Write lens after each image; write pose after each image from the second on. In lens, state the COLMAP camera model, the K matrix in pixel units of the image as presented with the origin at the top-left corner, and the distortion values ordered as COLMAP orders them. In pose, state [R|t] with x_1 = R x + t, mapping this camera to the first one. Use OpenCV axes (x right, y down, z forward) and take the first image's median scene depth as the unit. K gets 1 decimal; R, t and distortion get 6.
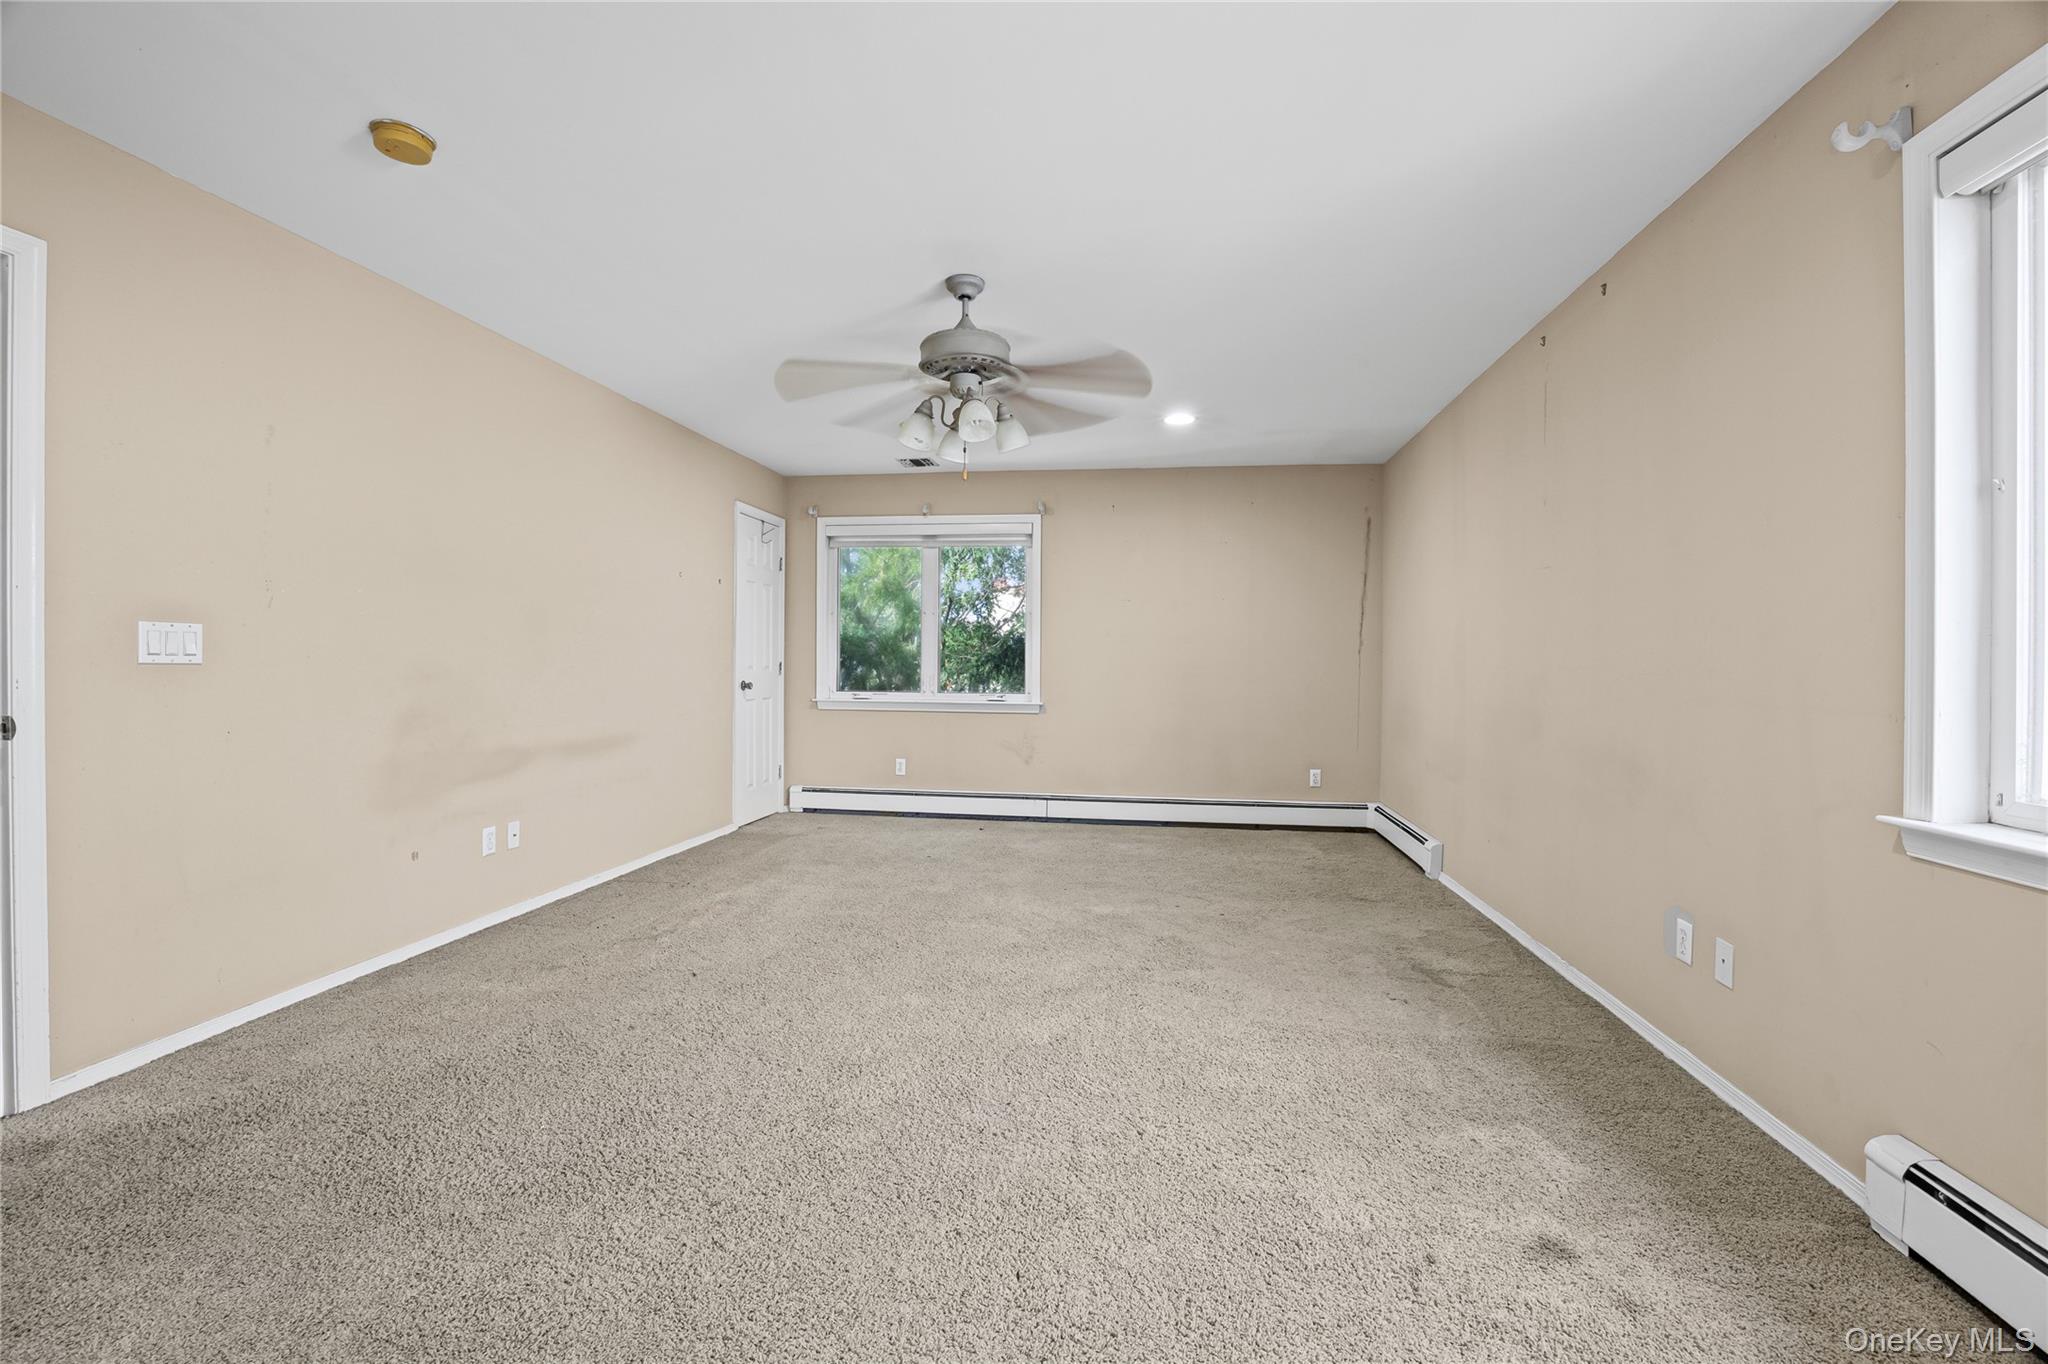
lens RADIAL K [[930.9, 0, 1024.8], [0, 930.9, 659.3], [0, 0, 1]] dist [-0.011041, 0.000250]
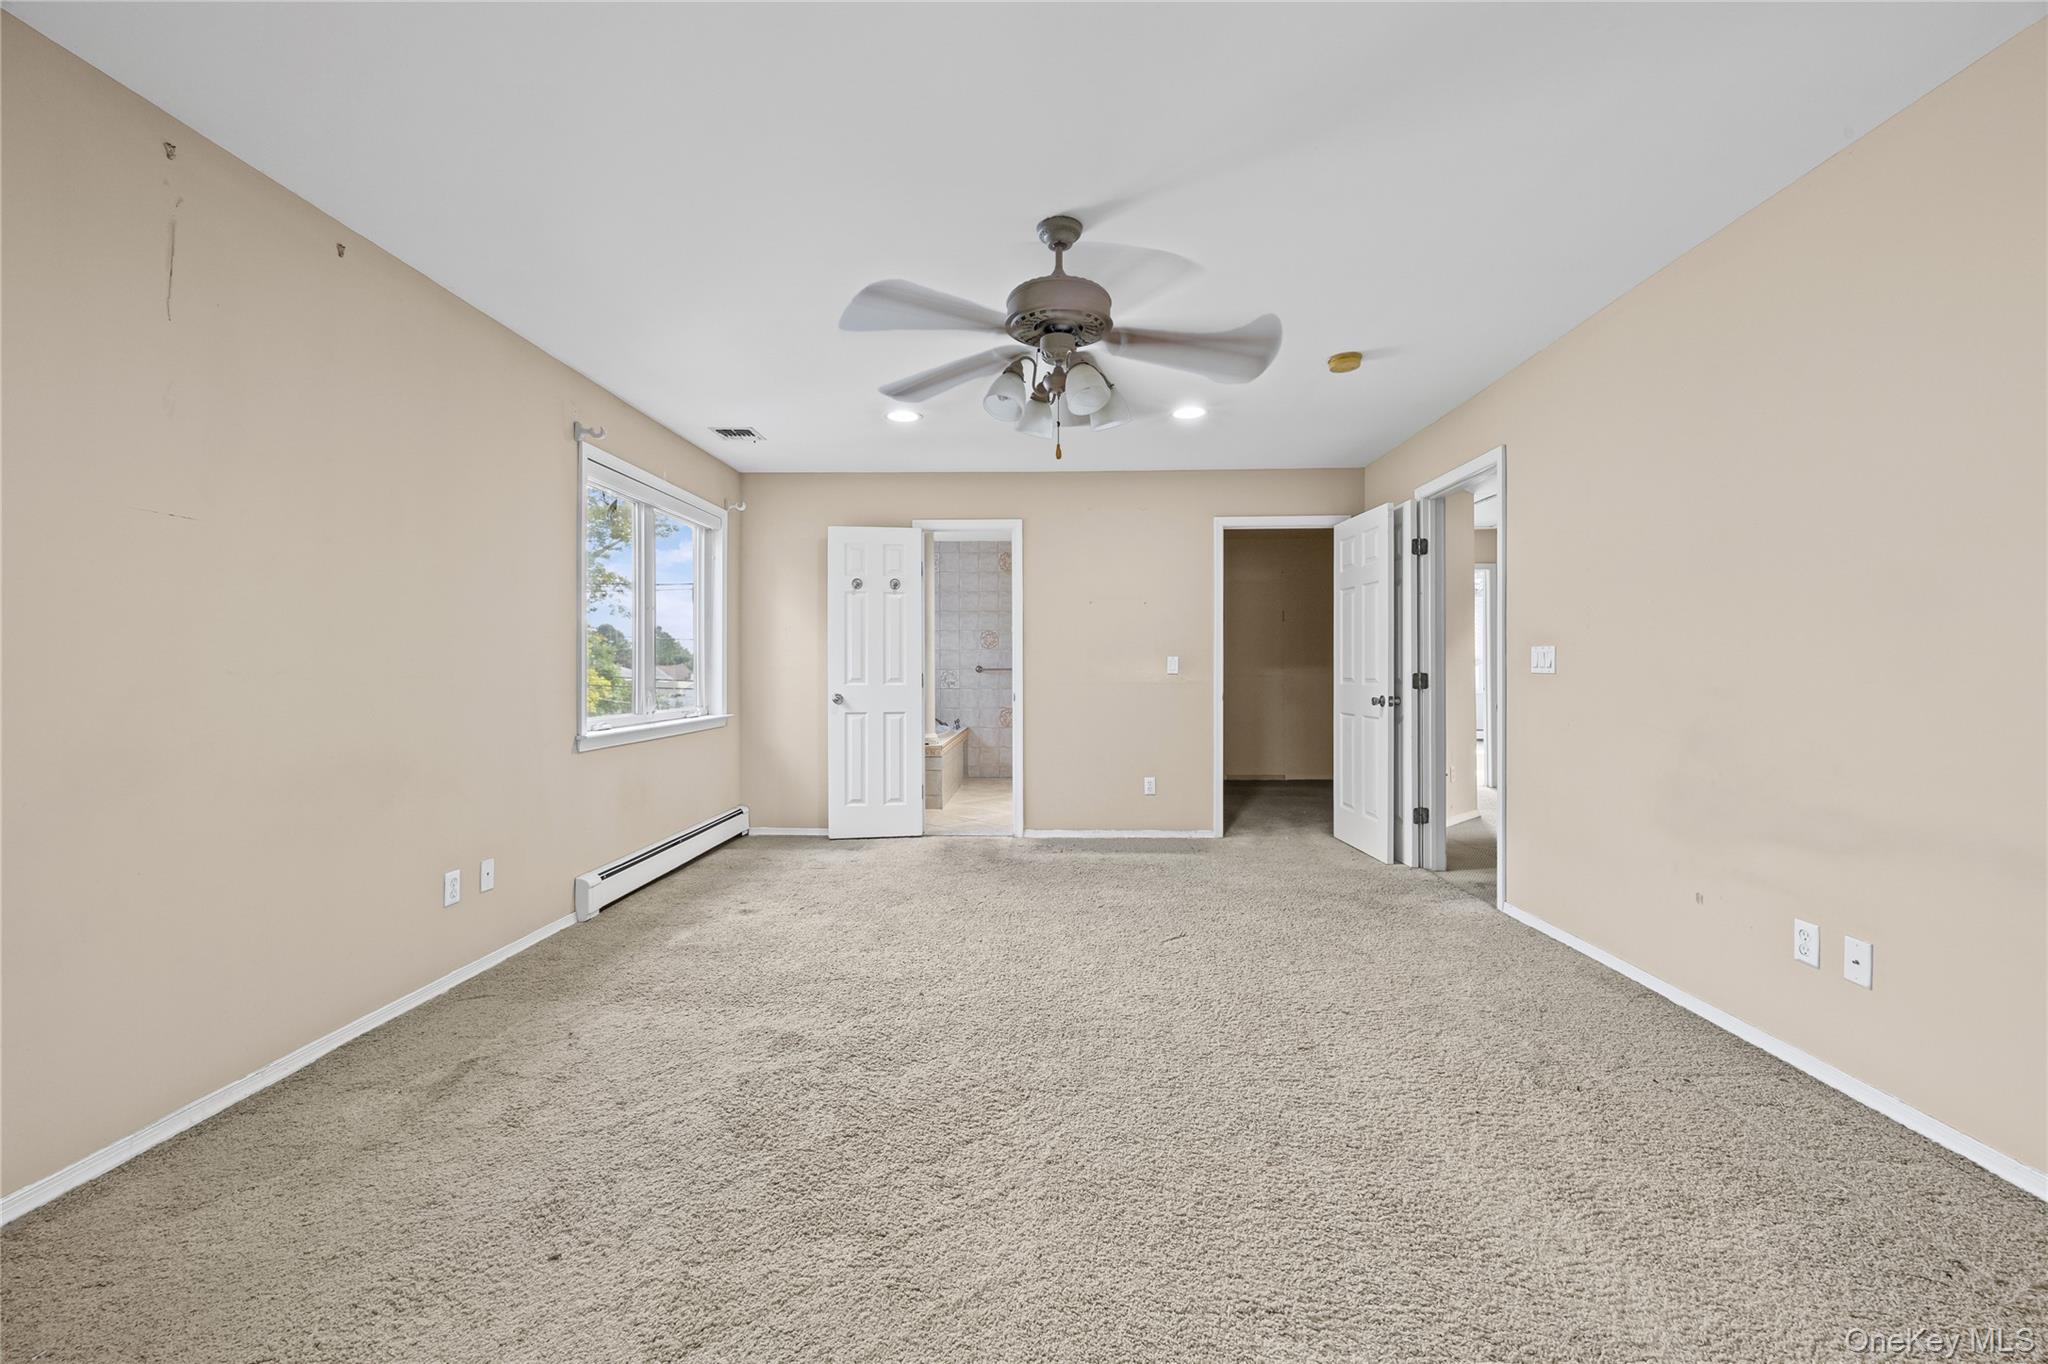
lens RADIAL K [[820.0, 0, 1028.9], [0, 820.0, 677.9], [0, 0, 1]] dist [0.013451, -0.001156]
pose [[-0.992468, -0.002631, -0.122474, 0.053317], [-0.003115, 0.999988, 0.003763, 0.007732], [0.122462, 0.004116, -0.992465, 1.755572]]
